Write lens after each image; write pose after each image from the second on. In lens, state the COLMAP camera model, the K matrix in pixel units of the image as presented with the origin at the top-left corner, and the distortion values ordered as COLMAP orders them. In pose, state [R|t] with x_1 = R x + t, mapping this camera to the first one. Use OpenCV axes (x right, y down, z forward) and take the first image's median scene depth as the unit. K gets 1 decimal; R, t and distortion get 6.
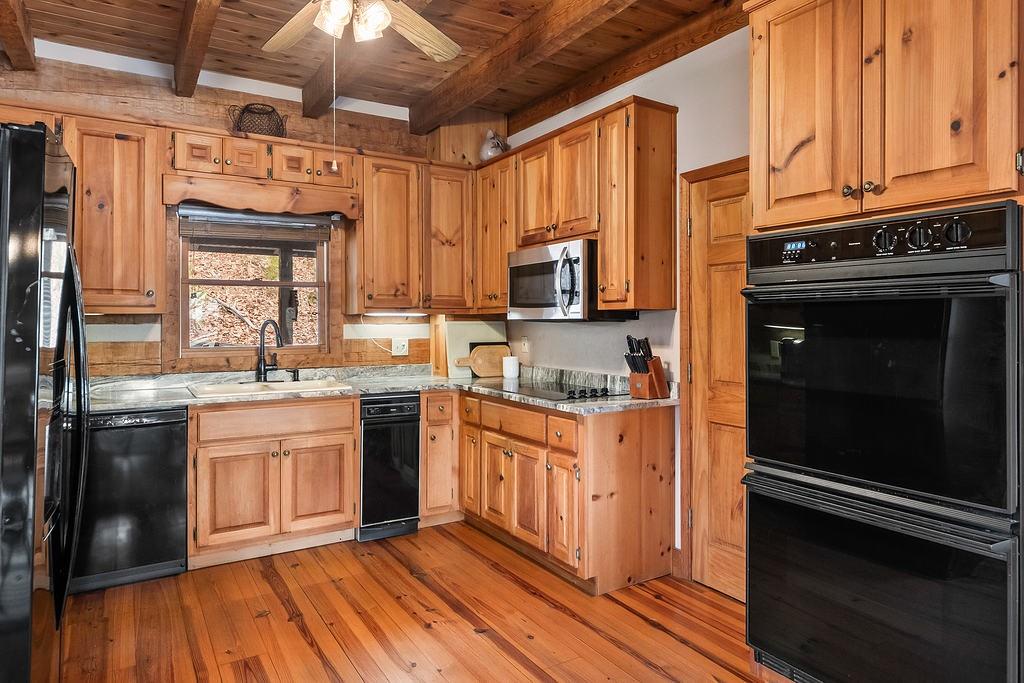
lens RADIAL K [[624.7, 0, 511.0], [0, 624.7, 316.5], [0, 0, 1]] dist [-0.001693, -0.000109]
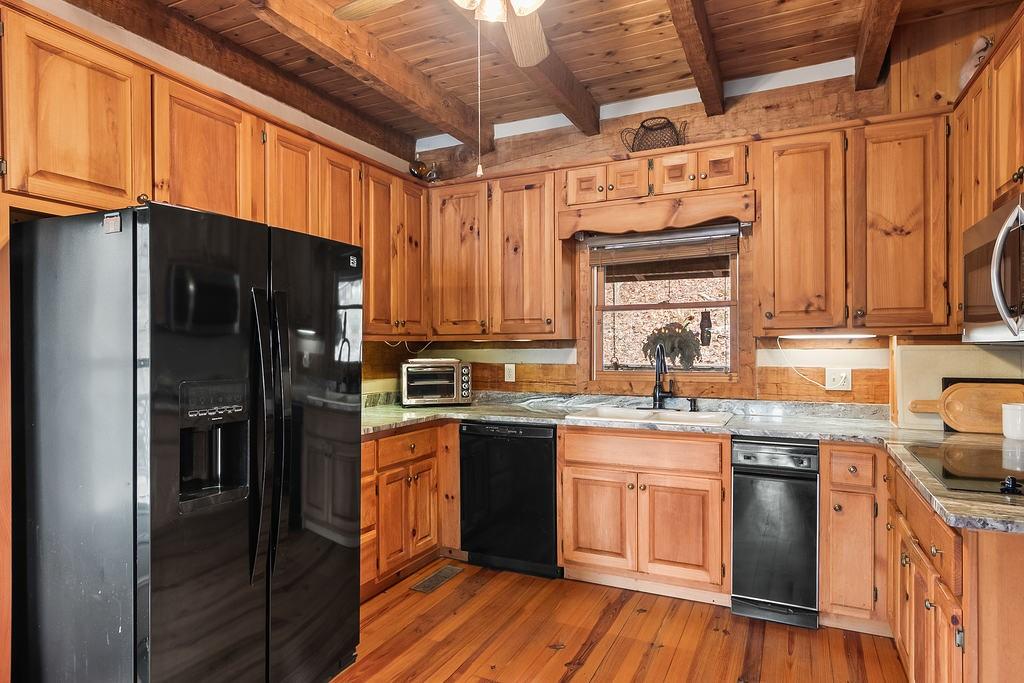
lens RADIAL K [[592.5, 0, 511.5], [0, 592.5, 351.8], [0, 0, 1]] dist [0.001095, 0.001685]
pose [[0.541207, 0.007150, -0.840859, 0.245207], [0.010187, 0.999835, 0.015059, 0.000699], [0.840828, -0.016716, 0.541044, 0.320227]]
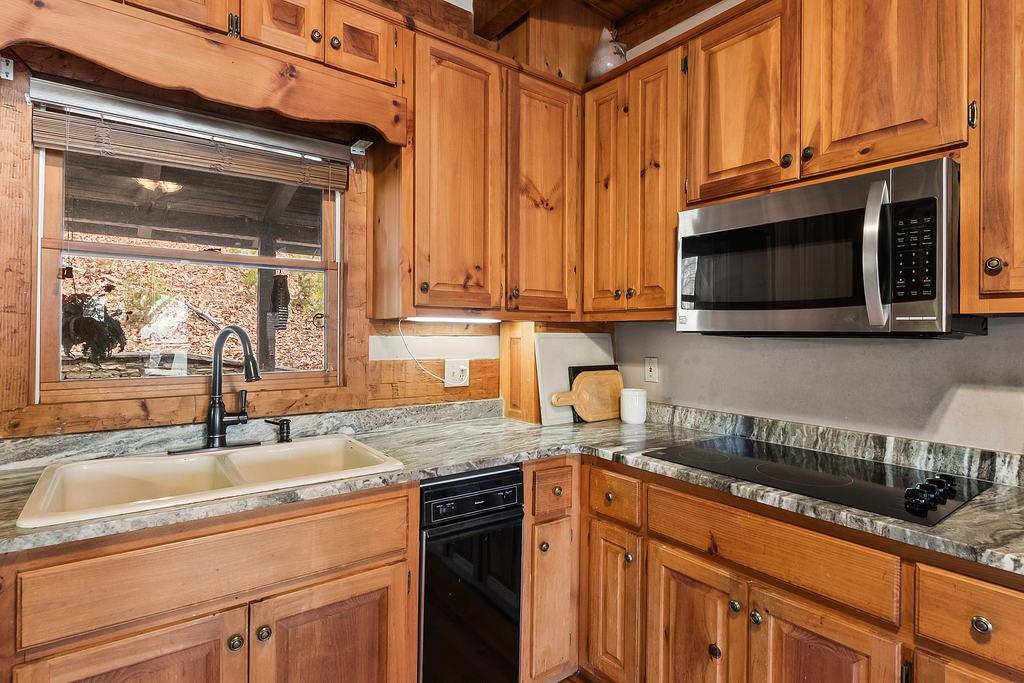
lens RADIAL K [[520.1, 0, 512.1], [0, 520.1, 329.9], [0, 0, 1]] dist [0.003644, -0.002739]
pose [[0.995521, 0.012362, 0.093734, -0.198456], [-0.012719, 0.999914, 0.003212, 0.004145], [-0.093686, -0.004390, 0.995592, 0.553589]]
